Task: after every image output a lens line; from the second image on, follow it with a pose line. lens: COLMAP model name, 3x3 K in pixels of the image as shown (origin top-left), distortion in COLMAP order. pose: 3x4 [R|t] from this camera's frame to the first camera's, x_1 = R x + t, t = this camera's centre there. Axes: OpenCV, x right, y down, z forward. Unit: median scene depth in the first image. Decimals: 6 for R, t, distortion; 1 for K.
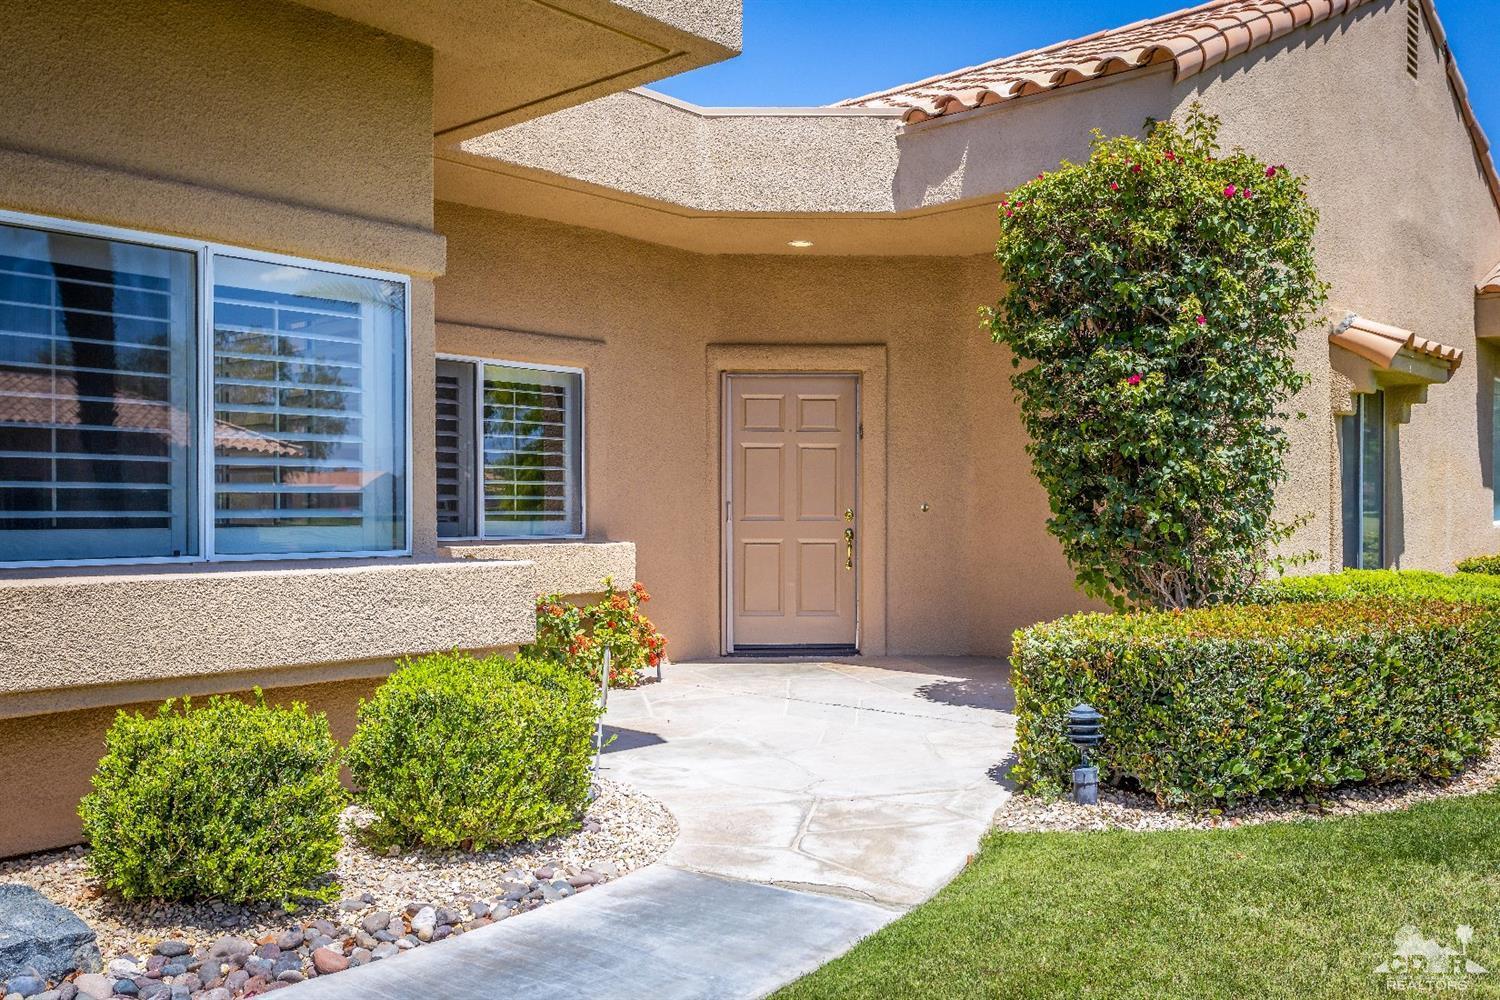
lens RADIAL K [[1318.5, 0, 750.0], [0, 1318.5, 500.0], [0, 0, 1]] dist [0.002296, -0.000882]
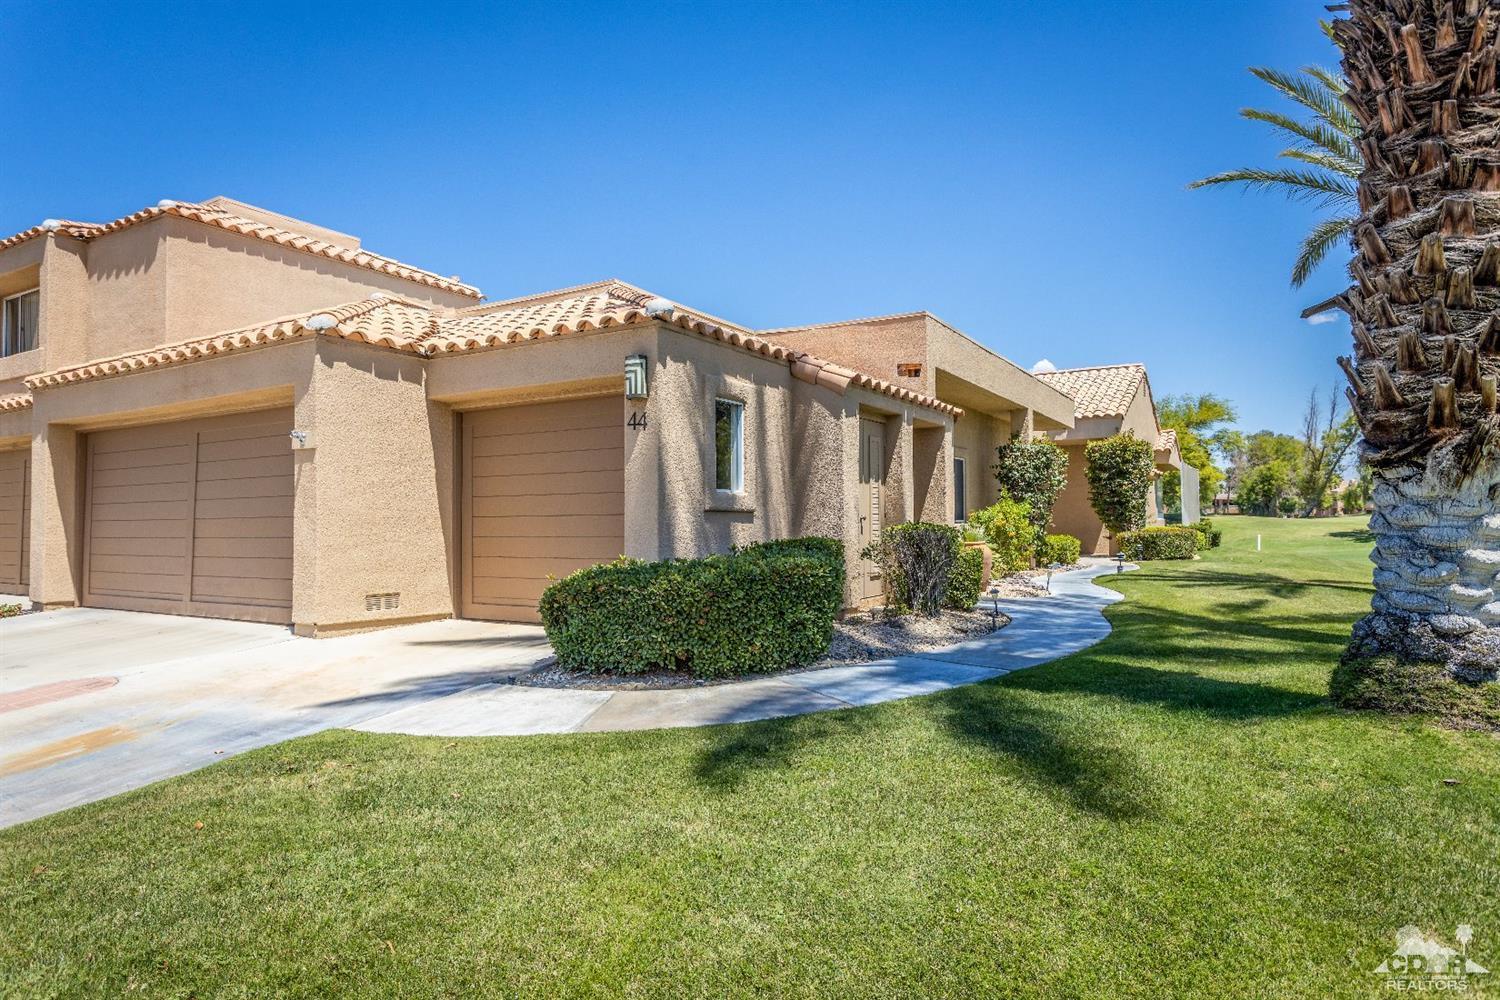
lens RADIAL K [[915.0, 0, 750.0], [0, 915.0, 500.0], [0, 0, 1]] dist [0.002257, 0.001450]
pose [[0.980900, 0.001144, 0.194507, -1.367581], [0.003003, 0.999774, -0.021025, 0.023416], [-0.194488, 0.021207, 0.980676, -1.628837]]
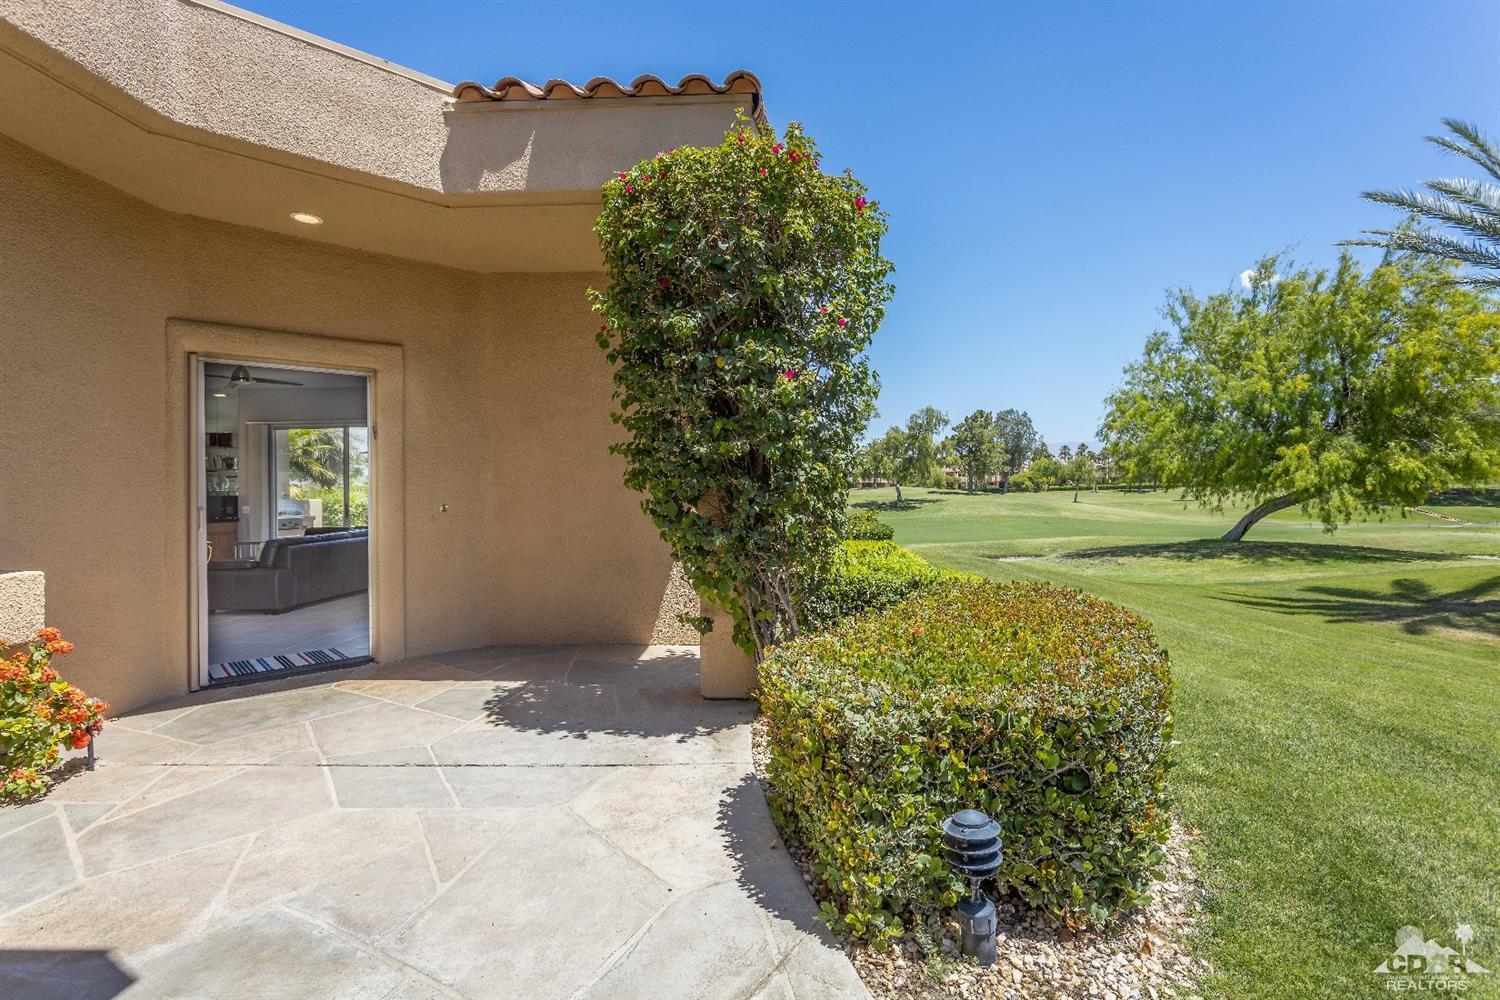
lens RADIAL K [[735.3, 0, 793.5], [0, 735.3, 482.7], [0, 0, 1]] dist [0.000659, 0.000564]
pose [[0.761375, 0.000843, 0.648311, -0.038613], [0.007755, 0.999916, -0.010409, -0.006899], [-0.648265, 0.012953, 0.761304, 0.458670]]
